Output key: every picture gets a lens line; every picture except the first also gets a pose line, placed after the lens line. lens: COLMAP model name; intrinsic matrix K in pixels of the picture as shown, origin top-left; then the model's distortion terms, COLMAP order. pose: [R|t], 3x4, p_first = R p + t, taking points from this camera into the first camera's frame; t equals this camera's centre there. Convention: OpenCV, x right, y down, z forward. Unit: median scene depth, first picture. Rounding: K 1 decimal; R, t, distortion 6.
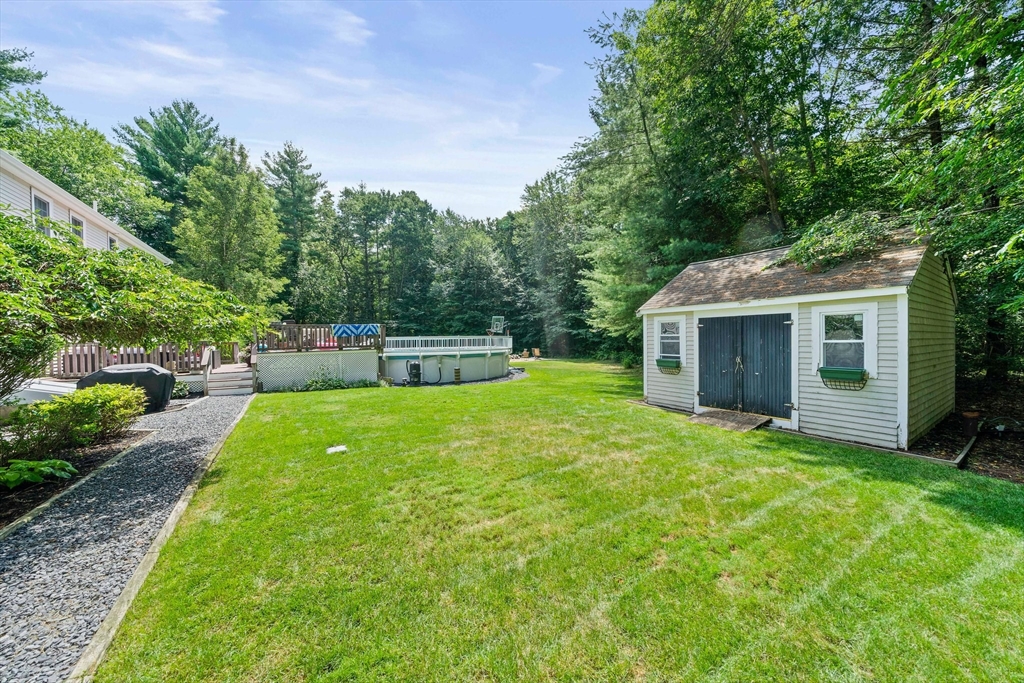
lens RADIAL K [[350.0, 0, 515.8], [0, 350.0, 340.1], [0, 0, 1]] dist [-0.008831, 0.000609]
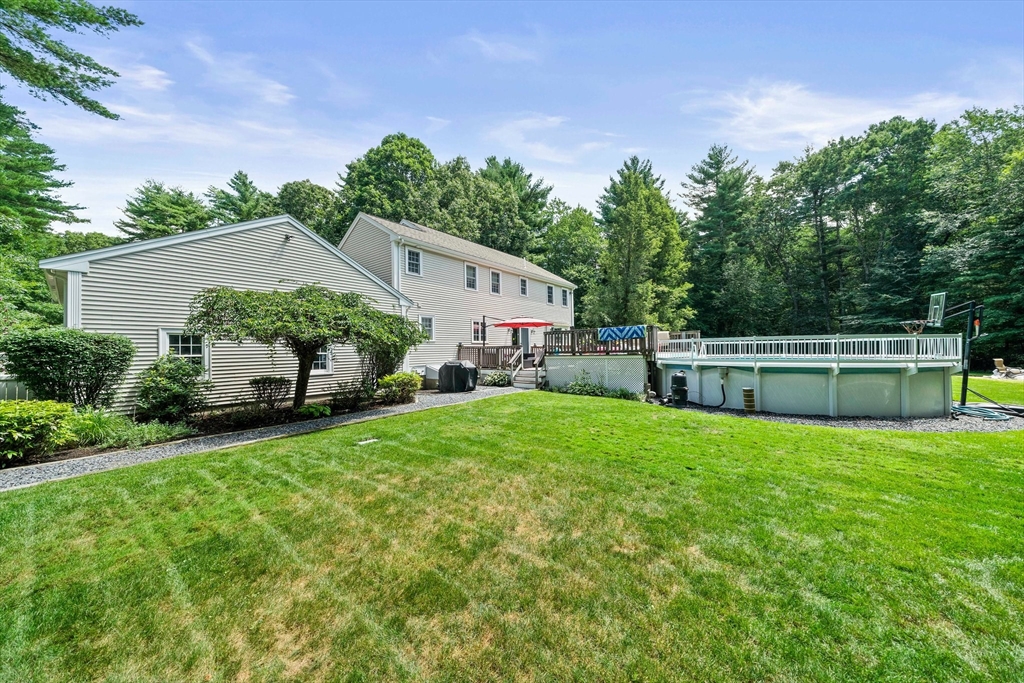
lens RADIAL K [[350.0, 0, 514.2], [0, 350.0, 342.9], [0, 0, 1]] dist [-0.008831, 0.000609]
pose [[0.347661, -0.007478, -0.937590, 0.192473], [0.005294, 0.999968, -0.006012, 0.000402], [0.937605, -0.002874, 0.347690, 0.293221]]
